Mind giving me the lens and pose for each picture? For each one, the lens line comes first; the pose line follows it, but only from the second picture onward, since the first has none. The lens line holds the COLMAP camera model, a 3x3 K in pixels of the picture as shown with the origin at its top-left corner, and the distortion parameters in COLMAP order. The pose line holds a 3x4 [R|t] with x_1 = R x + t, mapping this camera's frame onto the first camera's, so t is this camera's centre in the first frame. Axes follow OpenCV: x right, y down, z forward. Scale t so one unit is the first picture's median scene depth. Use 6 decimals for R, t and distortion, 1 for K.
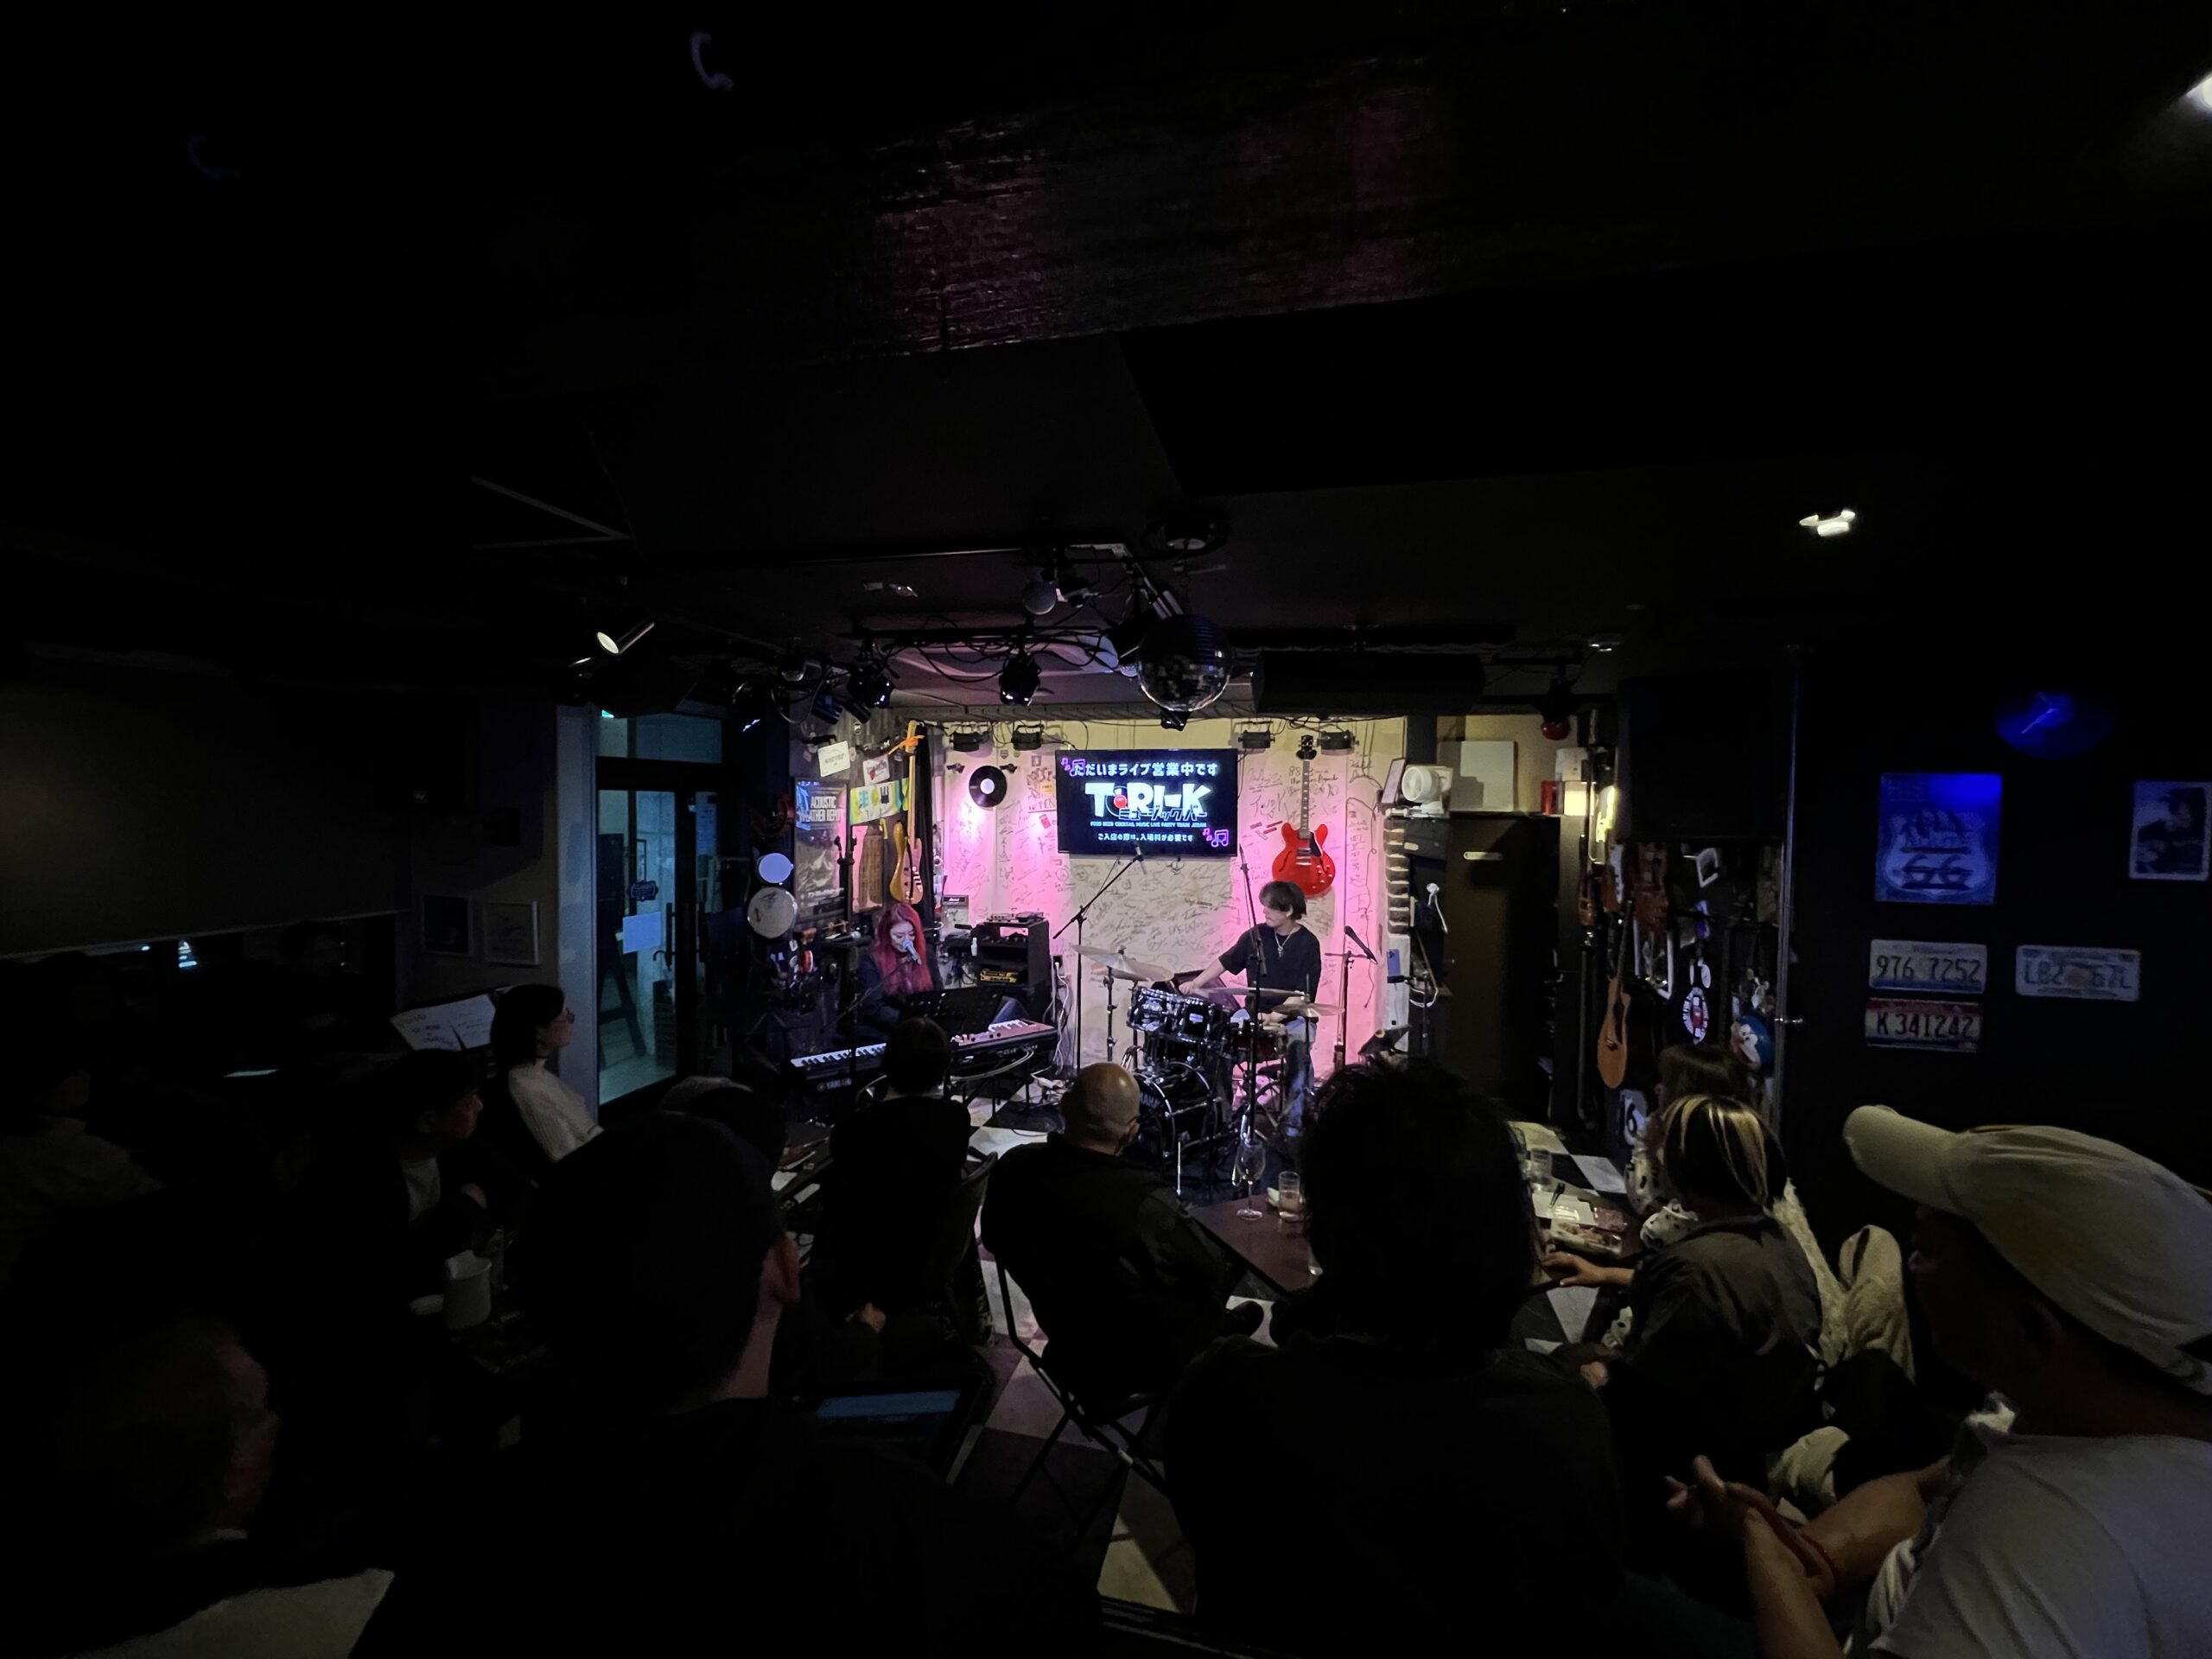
lens RADIAL K [[892.8, 0, 1107.3], [0, 892.8, 827.8], [0, 0, 1]] dist [0.008288, -0.001522]
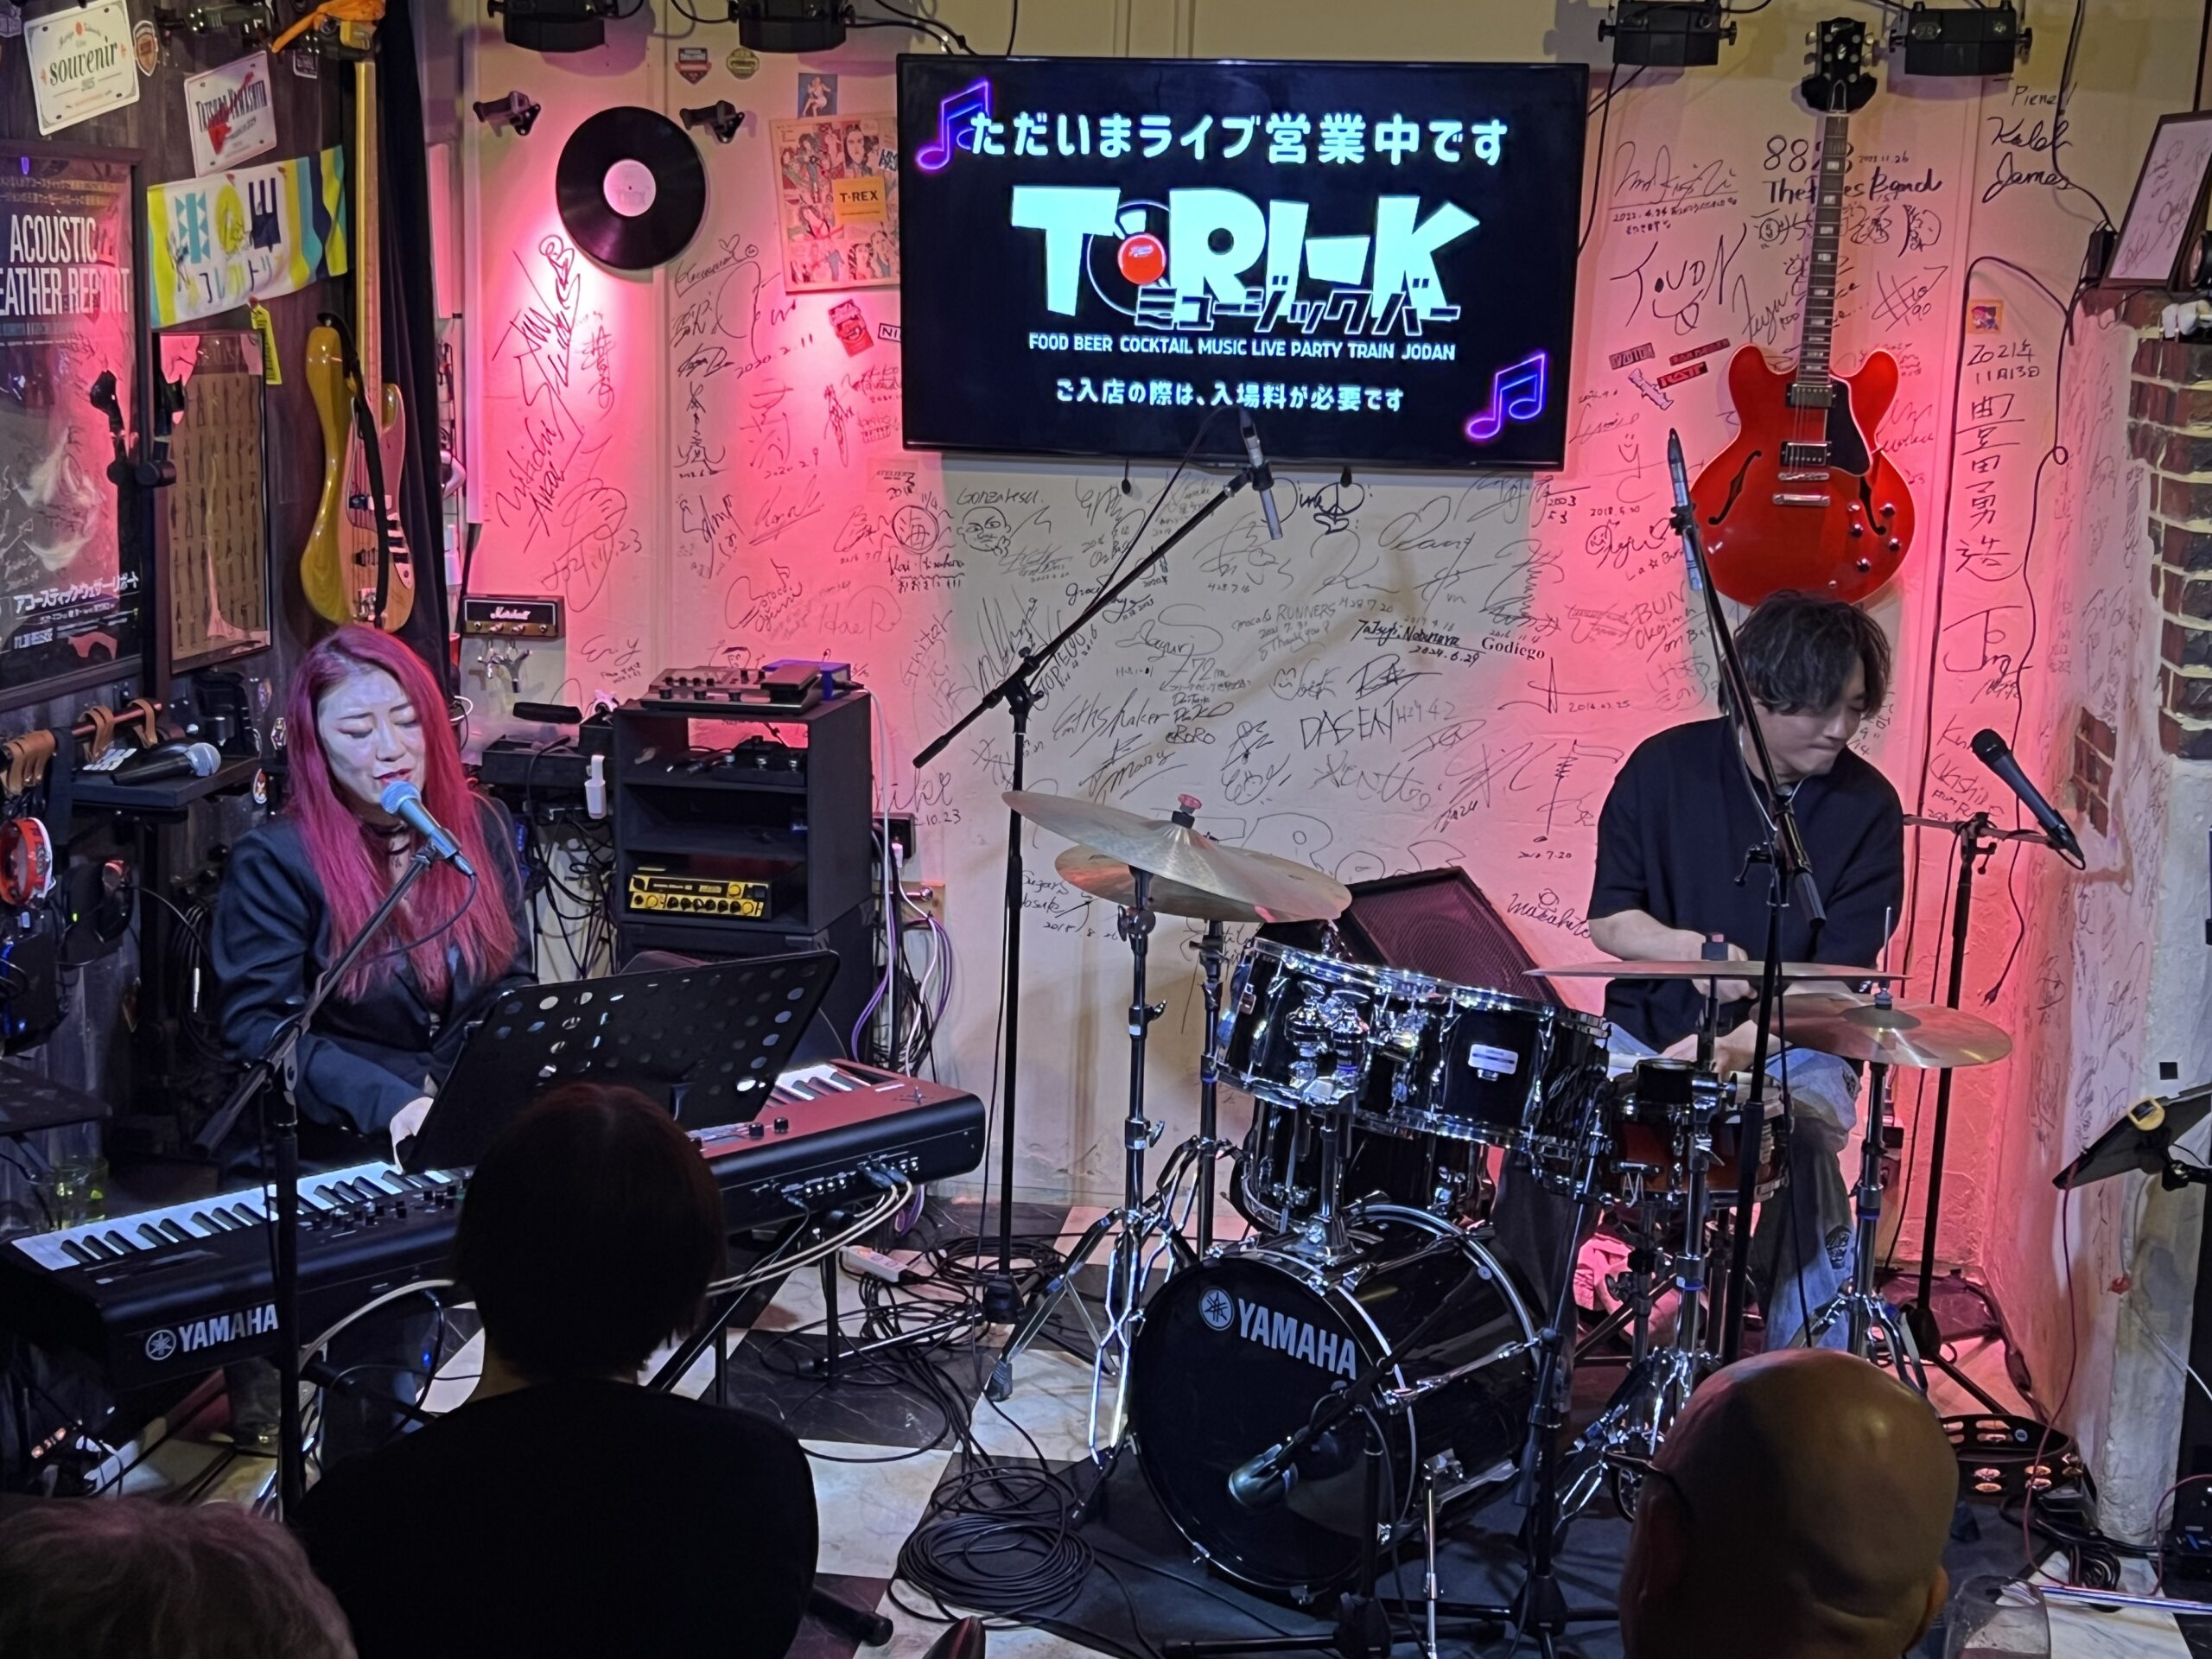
lens RADIAL K [[2989.1, 0, 1111.0], [0, 2989.1, 838.5], [0, 0, 1]] dist [0.093865, 0.000000]
pose [[0.995574, 0.000337, 0.093982, -0.099529], [-0.015865, 0.986245, 0.164524, -0.006880], [-0.092634, -0.165287, 0.981886, 0.095872]]
